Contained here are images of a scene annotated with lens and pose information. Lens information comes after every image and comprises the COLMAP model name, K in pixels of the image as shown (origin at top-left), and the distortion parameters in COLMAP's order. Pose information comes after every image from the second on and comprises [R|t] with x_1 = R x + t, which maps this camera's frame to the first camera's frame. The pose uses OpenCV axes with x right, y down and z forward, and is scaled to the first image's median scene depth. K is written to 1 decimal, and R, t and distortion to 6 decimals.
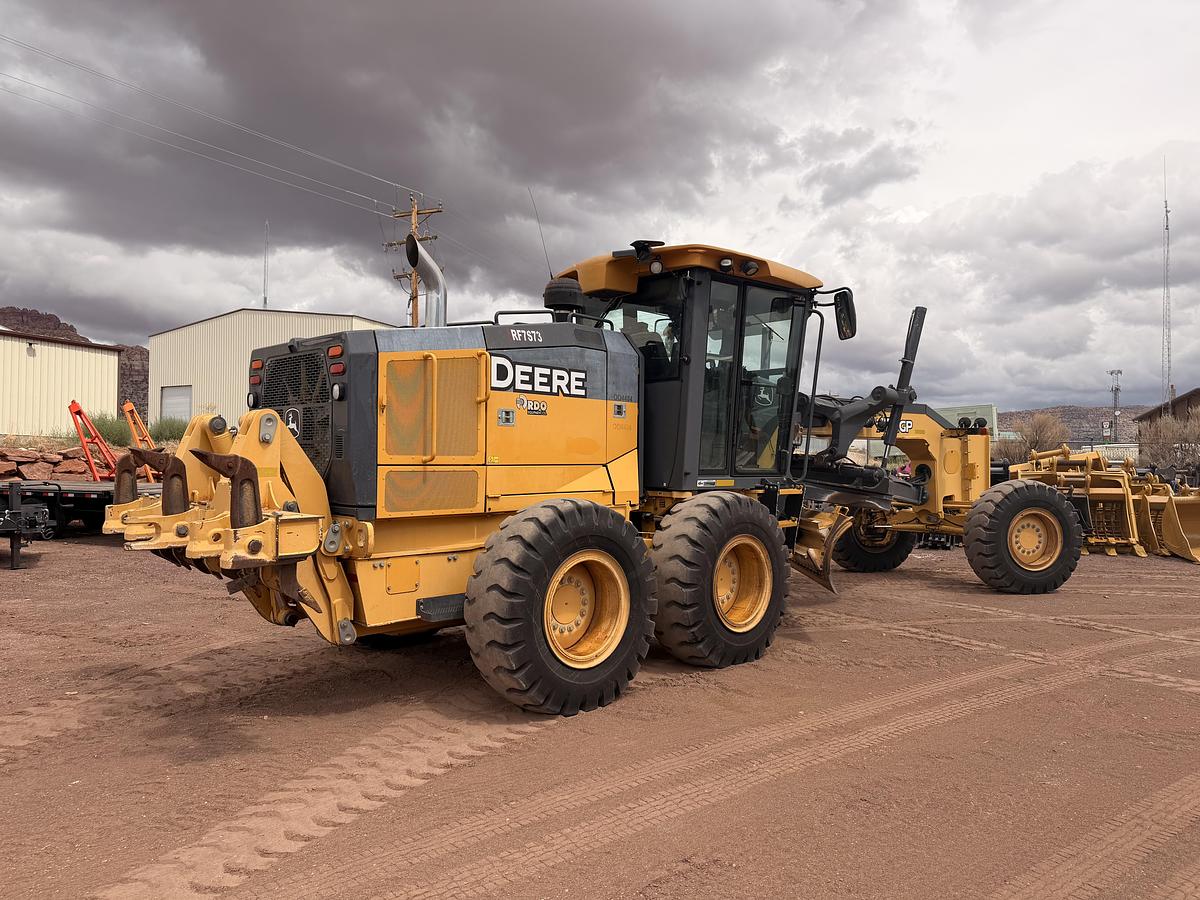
lens RADIAL K [[831.2, 0, 596.7], [0, 831.2, 447.6], [0, 0, 1]] dist [0.070303, -0.000875]
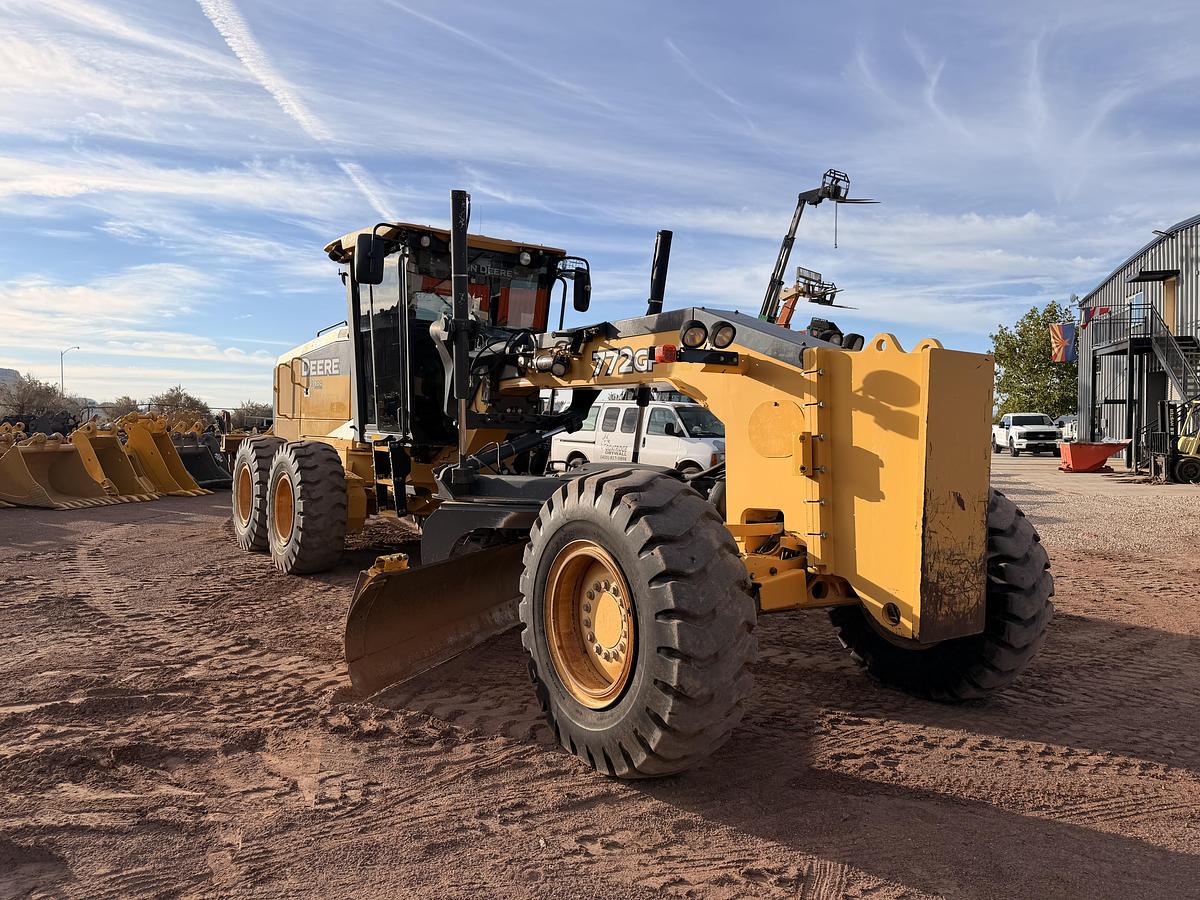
lens RADIAL K [[869.2, 0, 600.9], [0, 869.2, 446.5], [0, 0, 1]] dist [0.000236, 0.005716]
pose [[-0.148124, 0.012477, -0.988890, 1.535688], [-0.017932, 0.999722, 0.015300, 0.037635], [0.988806, 0.019999, -0.147859, 1.788099]]
